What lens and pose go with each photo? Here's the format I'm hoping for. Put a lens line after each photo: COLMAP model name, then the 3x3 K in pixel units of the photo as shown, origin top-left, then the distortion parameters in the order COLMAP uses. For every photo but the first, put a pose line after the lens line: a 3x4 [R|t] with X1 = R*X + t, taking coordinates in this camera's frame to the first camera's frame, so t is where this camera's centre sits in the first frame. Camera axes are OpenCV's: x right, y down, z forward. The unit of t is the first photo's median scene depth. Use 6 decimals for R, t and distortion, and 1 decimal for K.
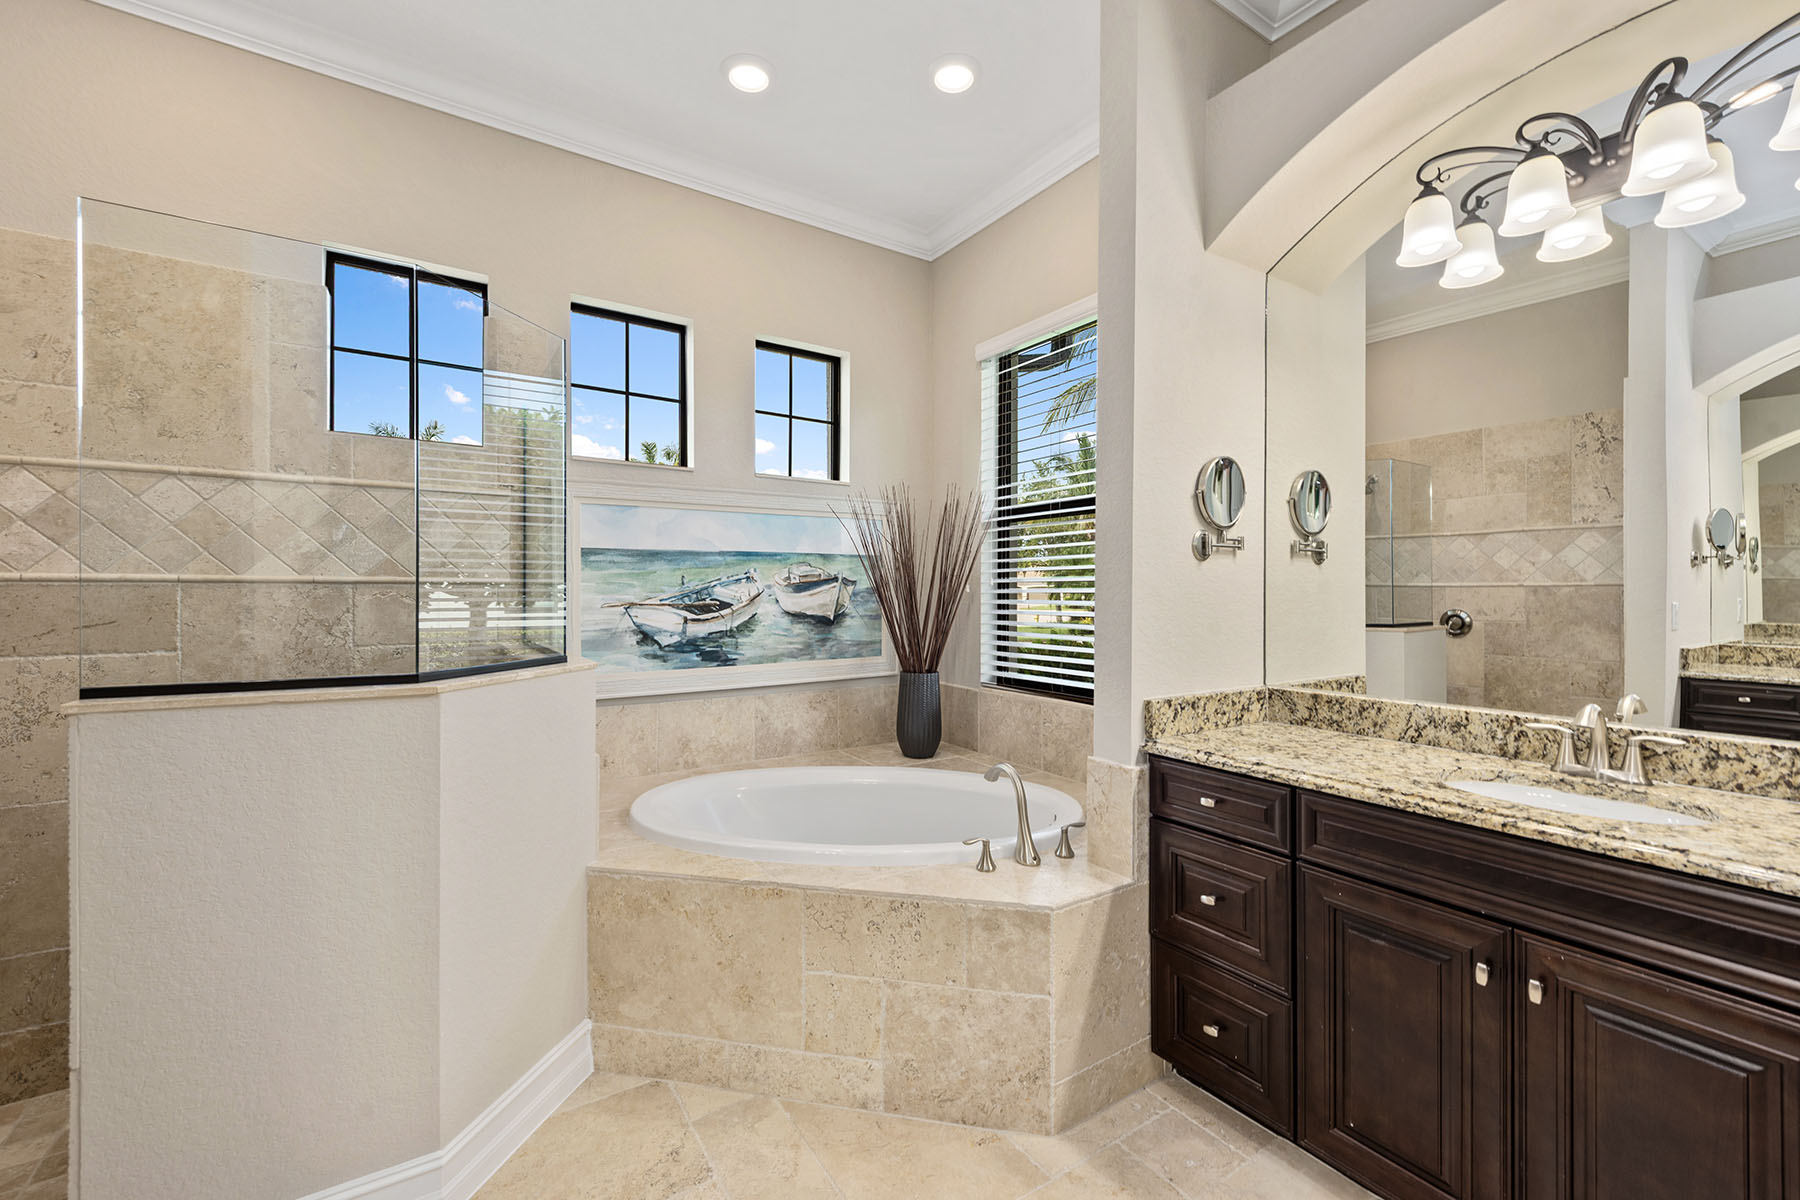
lens RADIAL K [[723.7, 0, 904.3], [0, 723.7, 592.6], [0, 0, 1]] dist [0.010096, -0.005442]
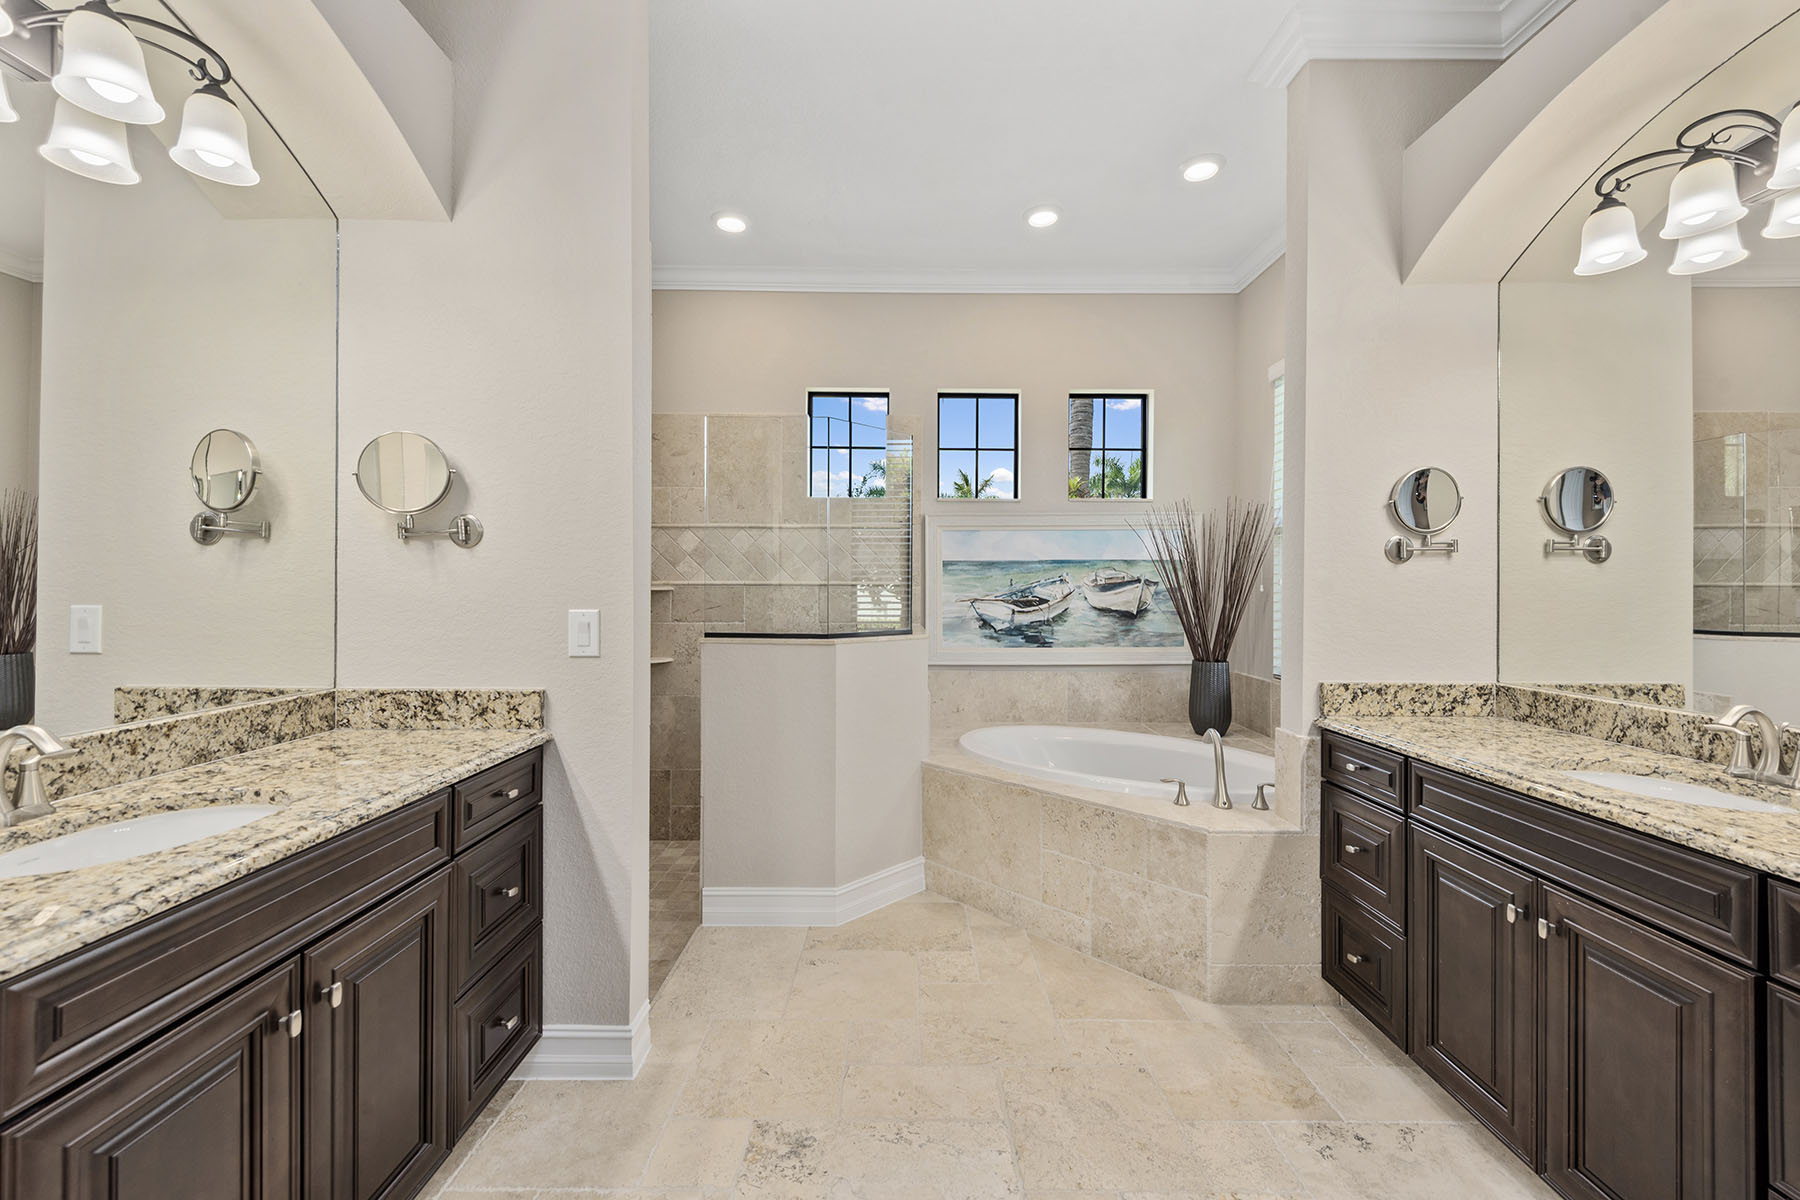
lens RADIAL K [[716.6, 0, 923.5], [0, 716.6, 584.5], [0, 0, 1]] dist [-0.010825, -0.000103]
pose [[0.844583, -0.002996, -0.535416, 0.390372], [-0.002930, 0.999944, -0.010217, 0.001821], [0.535416, 0.010198, 0.844527, -0.320520]]
